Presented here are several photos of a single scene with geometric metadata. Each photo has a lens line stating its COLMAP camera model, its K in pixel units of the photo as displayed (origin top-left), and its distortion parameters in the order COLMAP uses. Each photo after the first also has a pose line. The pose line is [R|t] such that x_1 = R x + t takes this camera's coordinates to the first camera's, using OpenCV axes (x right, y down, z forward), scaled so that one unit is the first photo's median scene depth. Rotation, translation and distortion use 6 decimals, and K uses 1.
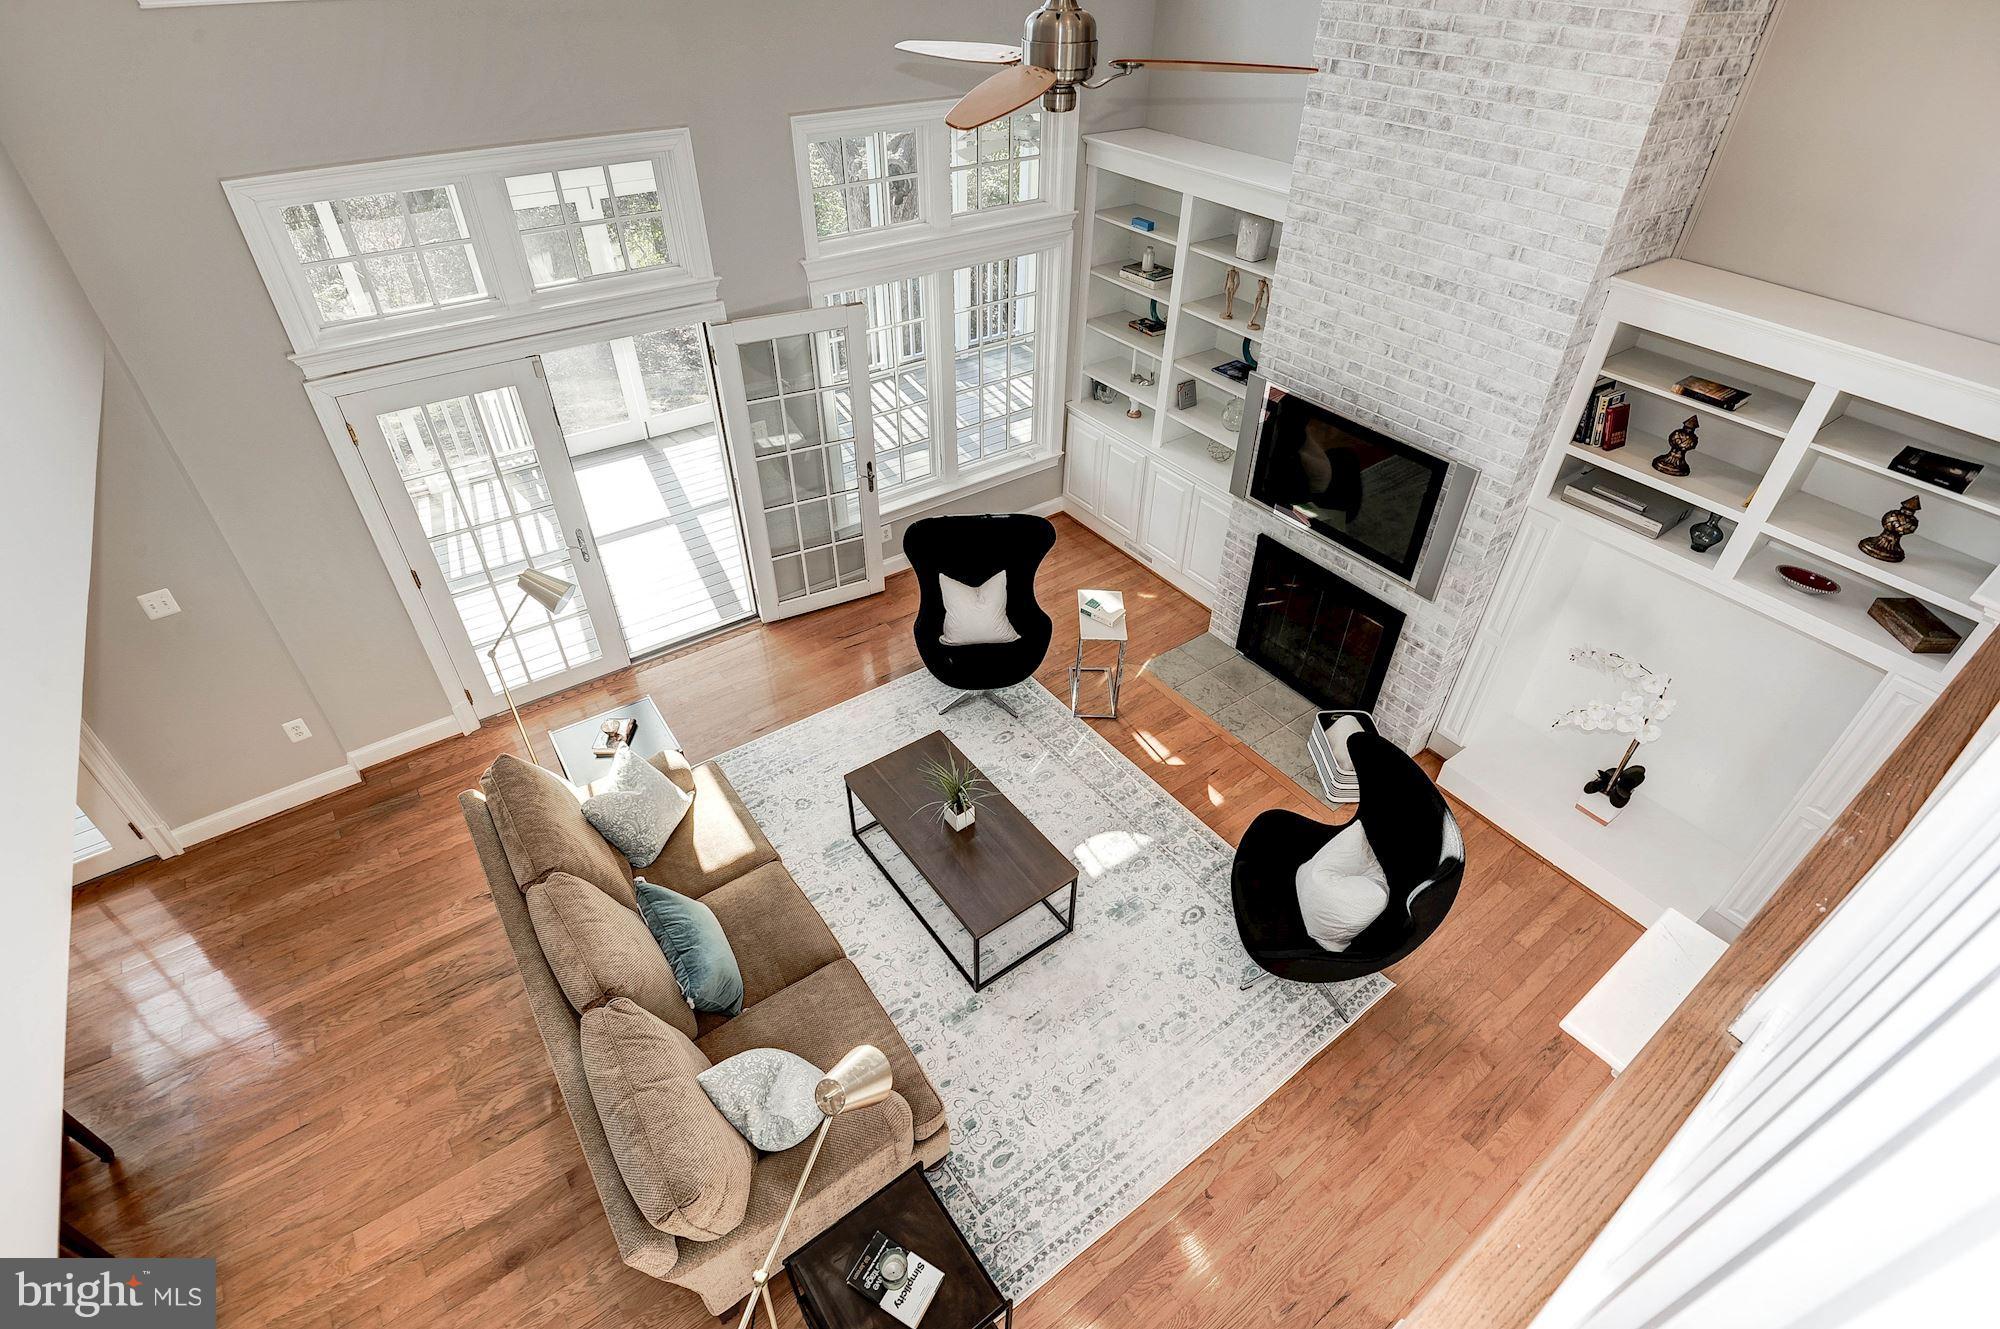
lens RADIAL K [[966.1, 0, 994.8], [0, 966.1, 667.1], [0, 0, 1]] dist [0.001434, -0.018631]
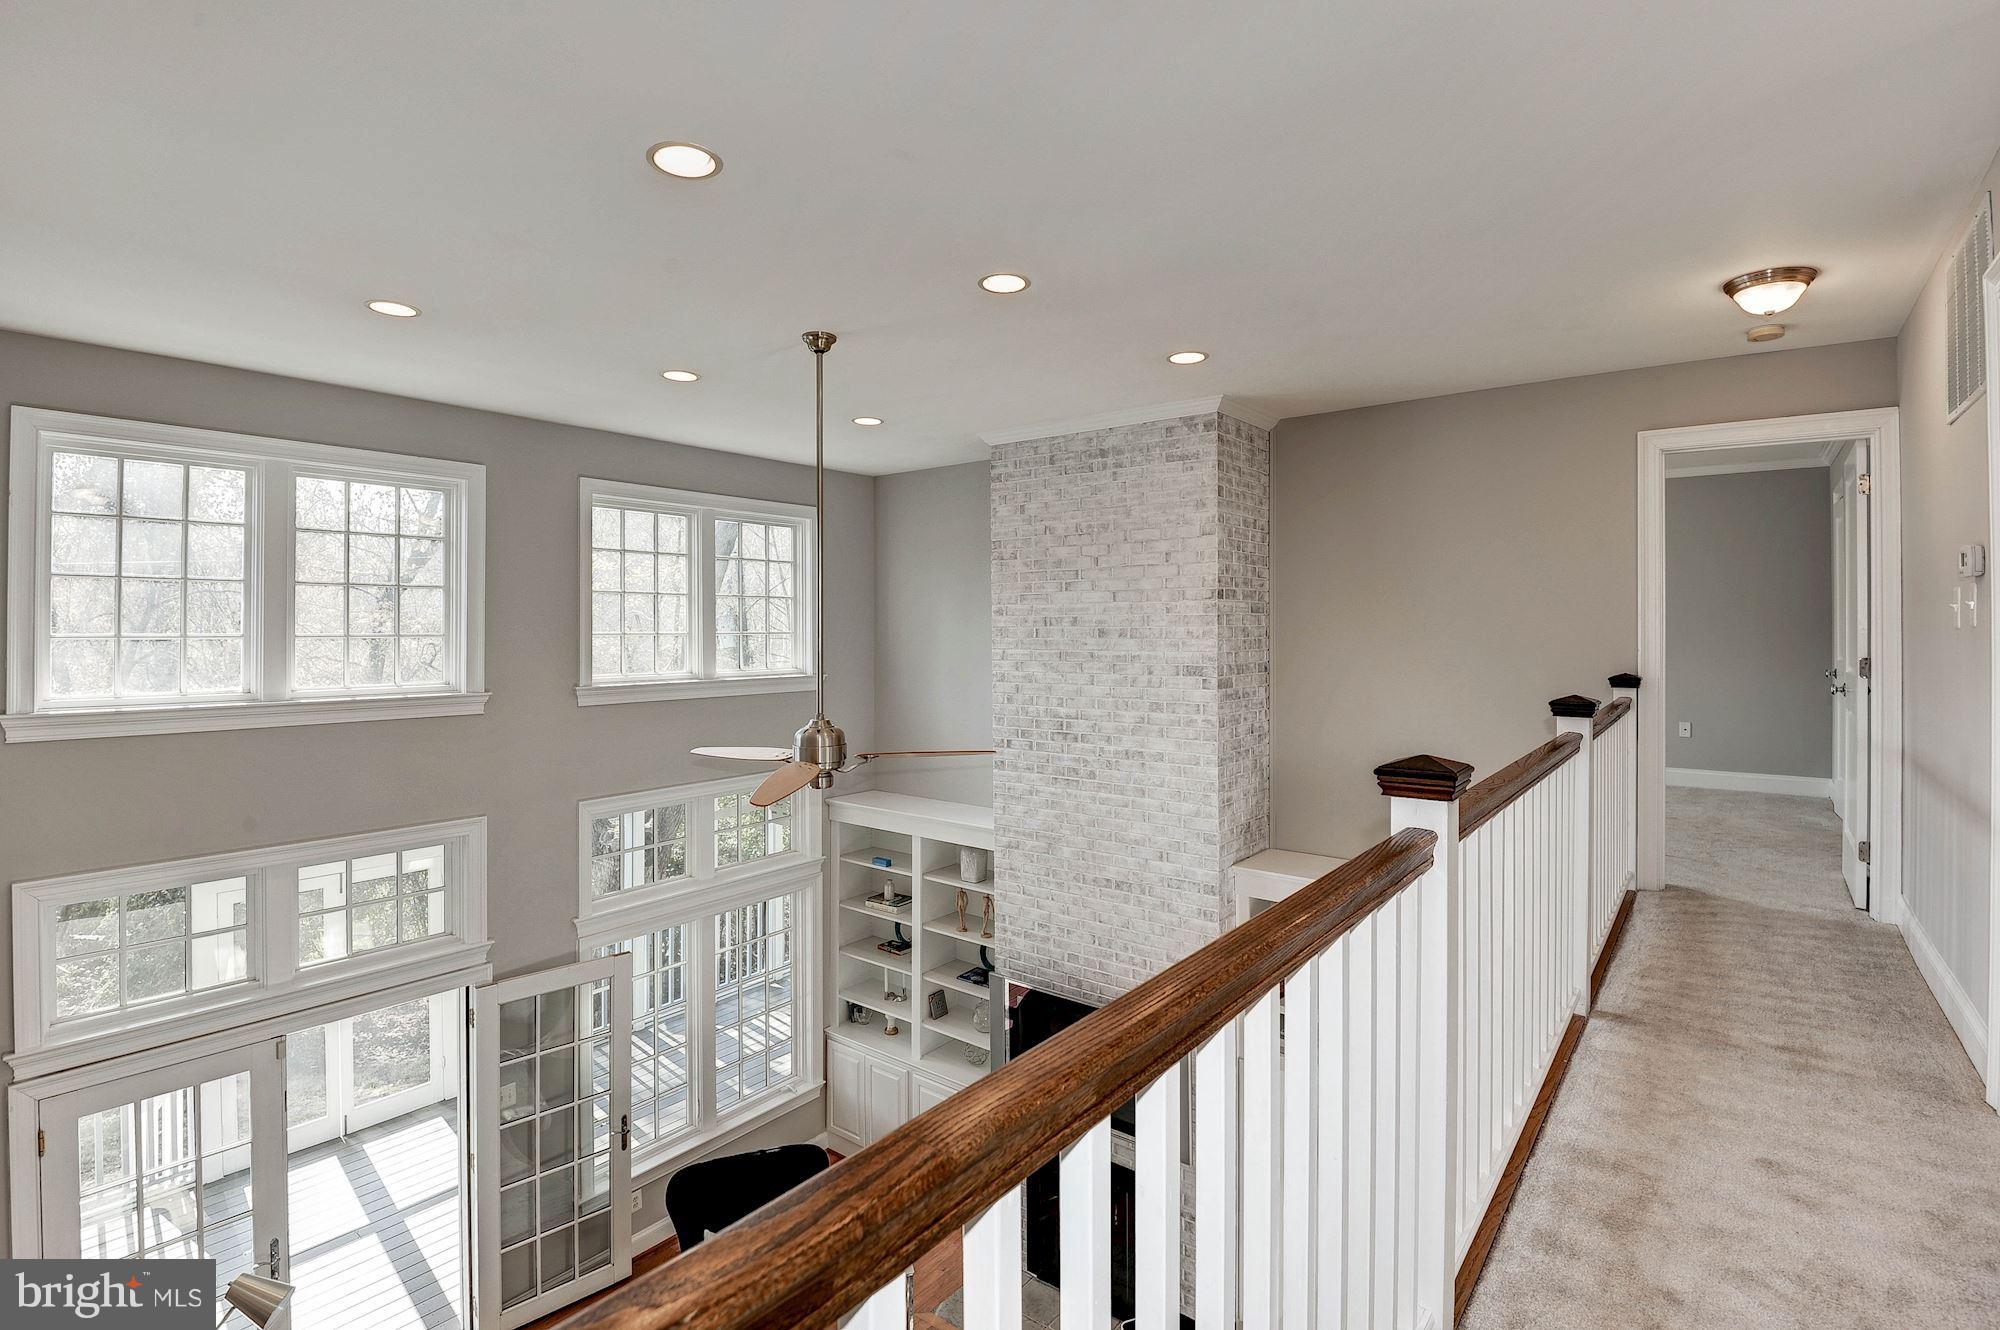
lens RADIAL K [[971.7, 0, 1012.1], [0, 971.7, 606.1], [0, 0, 1]] dist [0.002656, -0.017756]
pose [[0.958342, -0.009402, 0.285469, -0.034507], [0.189241, 0.769508, -0.609955, 0.066048], [-0.213936, 0.638567, 0.739231, -0.134814]]
